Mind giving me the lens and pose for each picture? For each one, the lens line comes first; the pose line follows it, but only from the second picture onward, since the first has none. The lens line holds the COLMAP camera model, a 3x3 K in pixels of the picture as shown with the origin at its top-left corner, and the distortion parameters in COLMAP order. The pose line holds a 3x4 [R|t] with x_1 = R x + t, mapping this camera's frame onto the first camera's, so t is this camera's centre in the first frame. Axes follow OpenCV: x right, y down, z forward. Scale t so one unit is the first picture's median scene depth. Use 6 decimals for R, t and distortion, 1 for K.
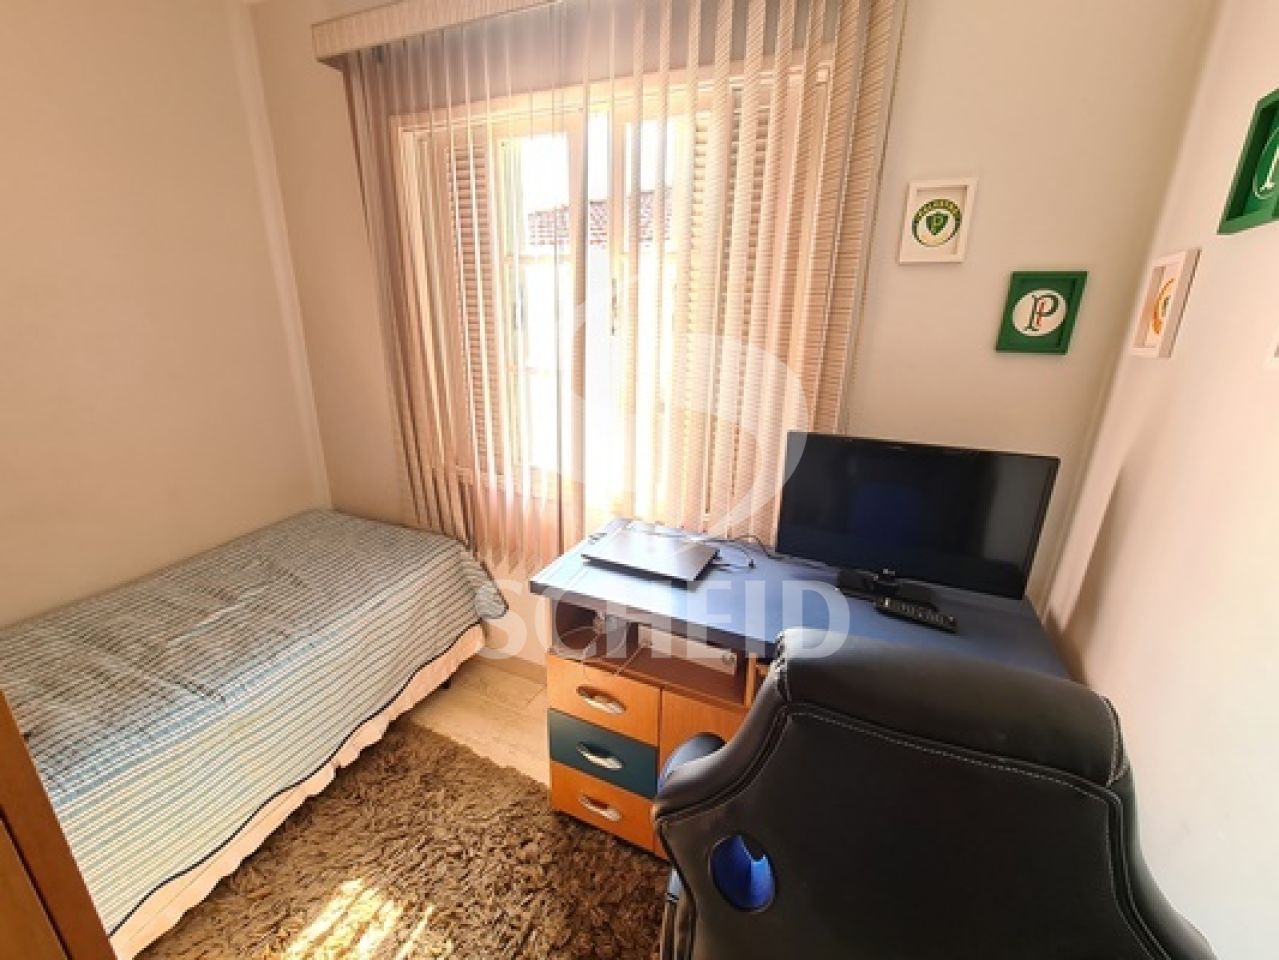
lens RADIAL K [[520.7, 0, 639.5], [0, 520.7, 480.0], [0, 0, 1]] dist [0.000704, -0.000003]
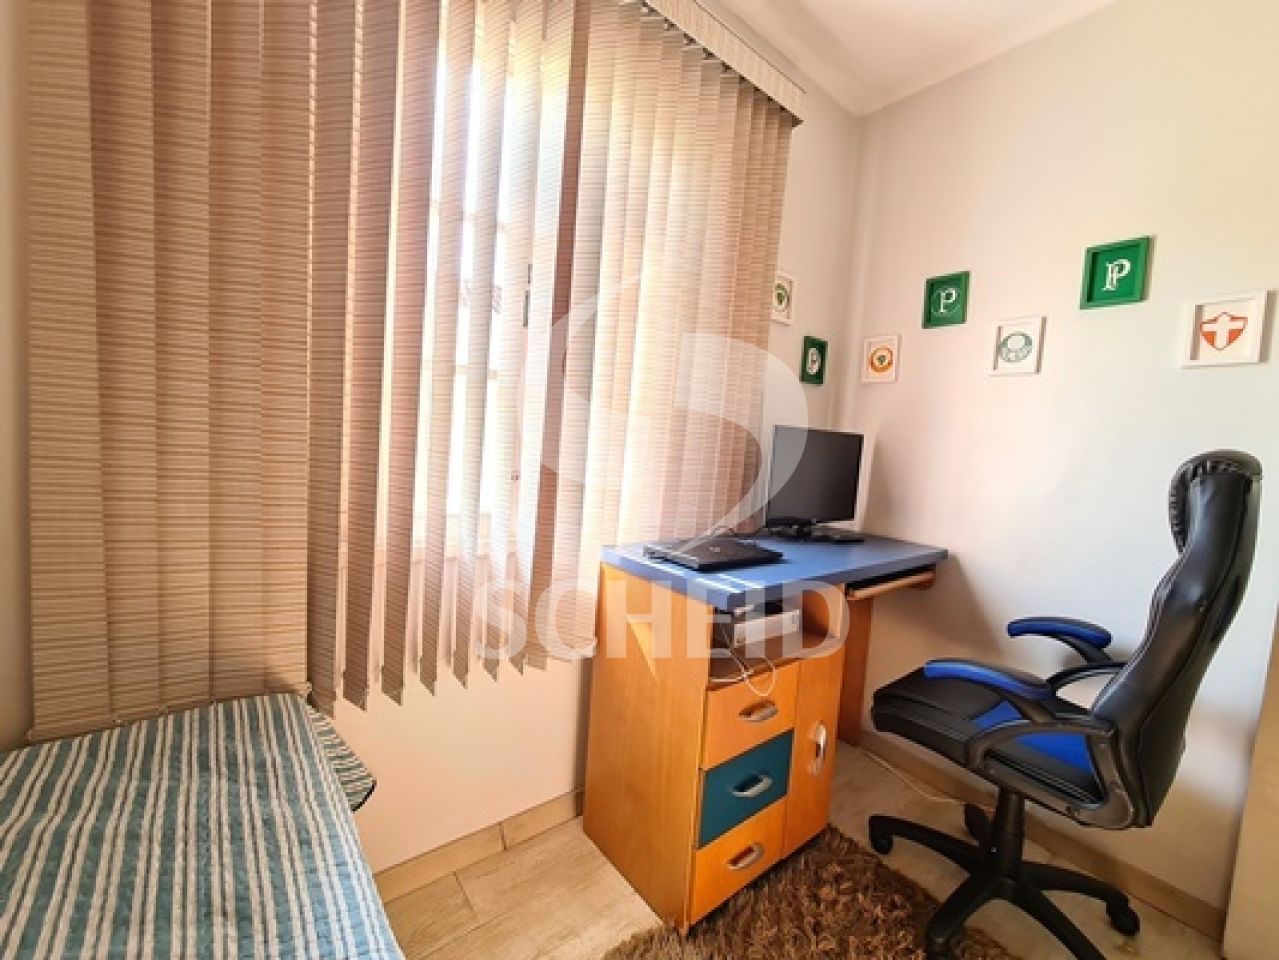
lens RADIAL K [[520.7, 0, 639.5], [0, 520.7, 480.0], [0, 0, 1]] dist [0.000704, -0.000003]
pose [[0.456261, -0.060717, 0.887772, -0.898371], [0.213377, 0.976027, -0.042909, 0.019789], [-0.863885, 0.209008, 0.458279, 0.639961]]
